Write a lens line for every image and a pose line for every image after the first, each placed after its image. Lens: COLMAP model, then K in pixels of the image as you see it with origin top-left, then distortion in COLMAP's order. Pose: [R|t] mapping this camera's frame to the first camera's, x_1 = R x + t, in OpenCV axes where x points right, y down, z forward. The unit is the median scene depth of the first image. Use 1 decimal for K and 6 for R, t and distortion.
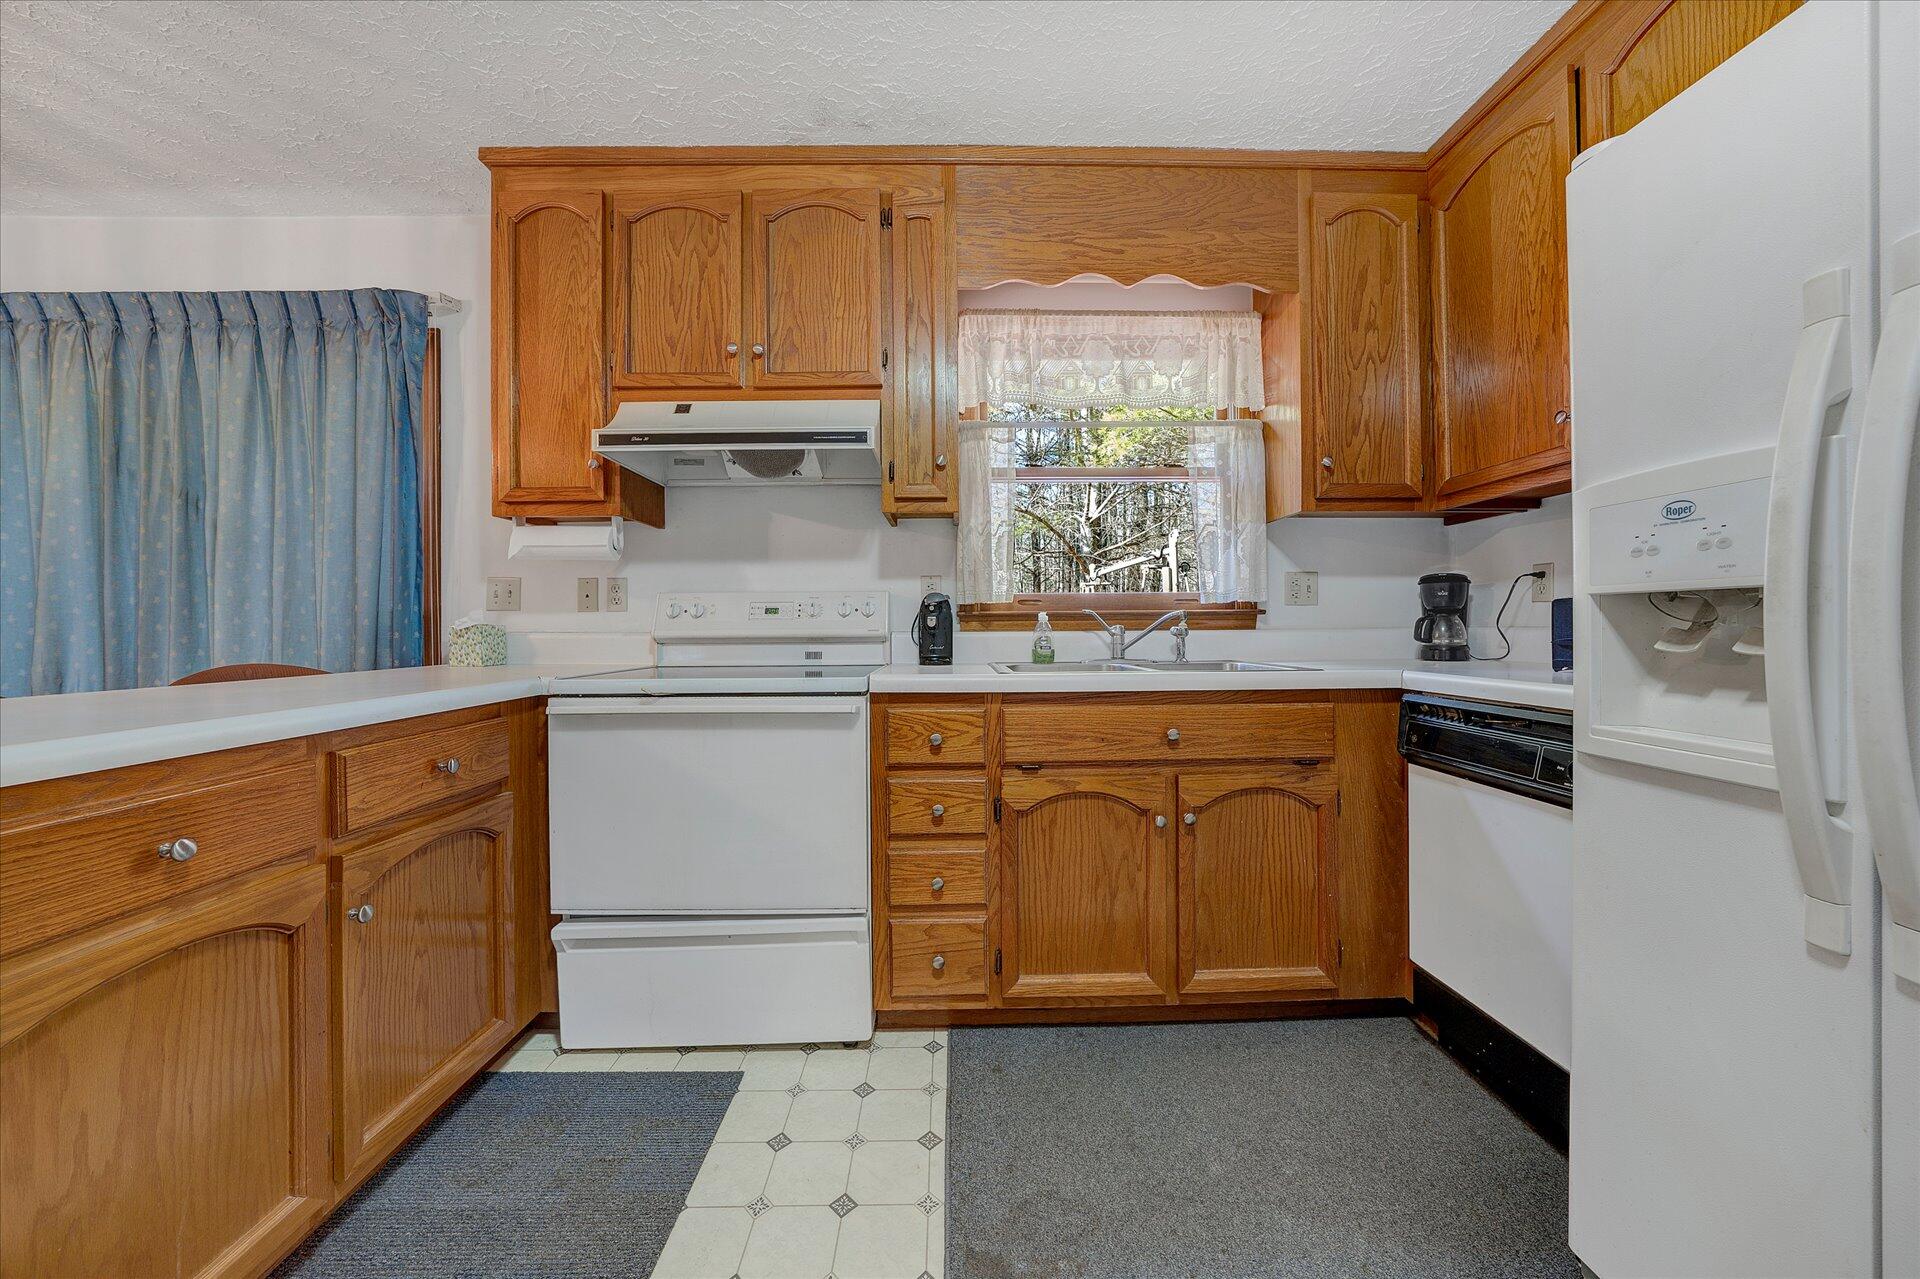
lens RADIAL K [[664.5, 0, 975.6], [0, 664.5, 629.9], [0, 0, 1]] dist [-0.023486, 0.004929]
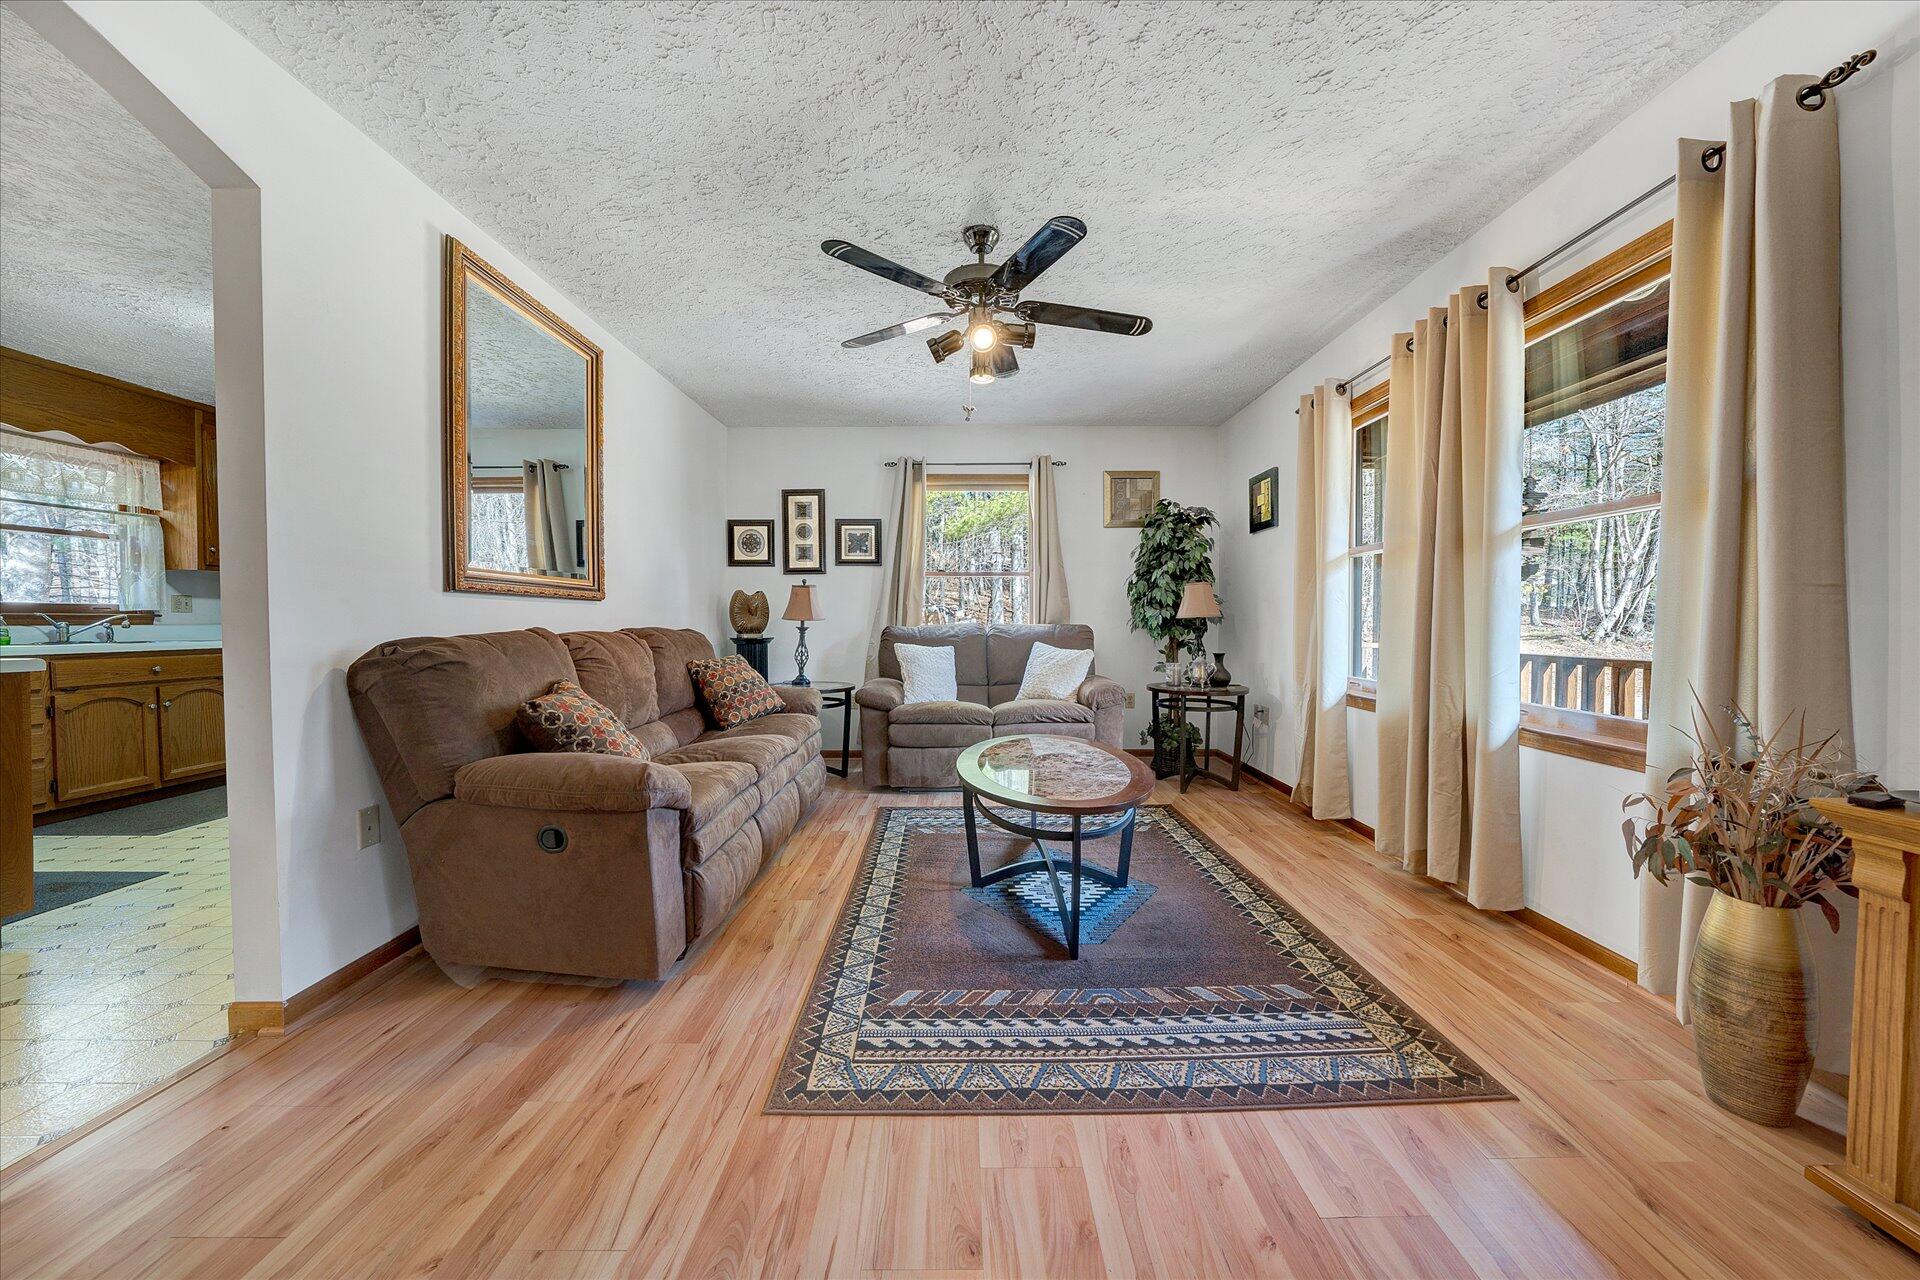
lens RADIAL K [[664.5, 0, 956.4], [0, 664.5, 637.9], [0, 0, 1]] dist [-0.023486, 0.004929]
pose [[0.039783, -0.016659, 0.999069, -0.727053], [0.004869, 0.999852, 0.016479, 0.008938], [-0.999196, 0.004209, 0.039858, -0.740795]]
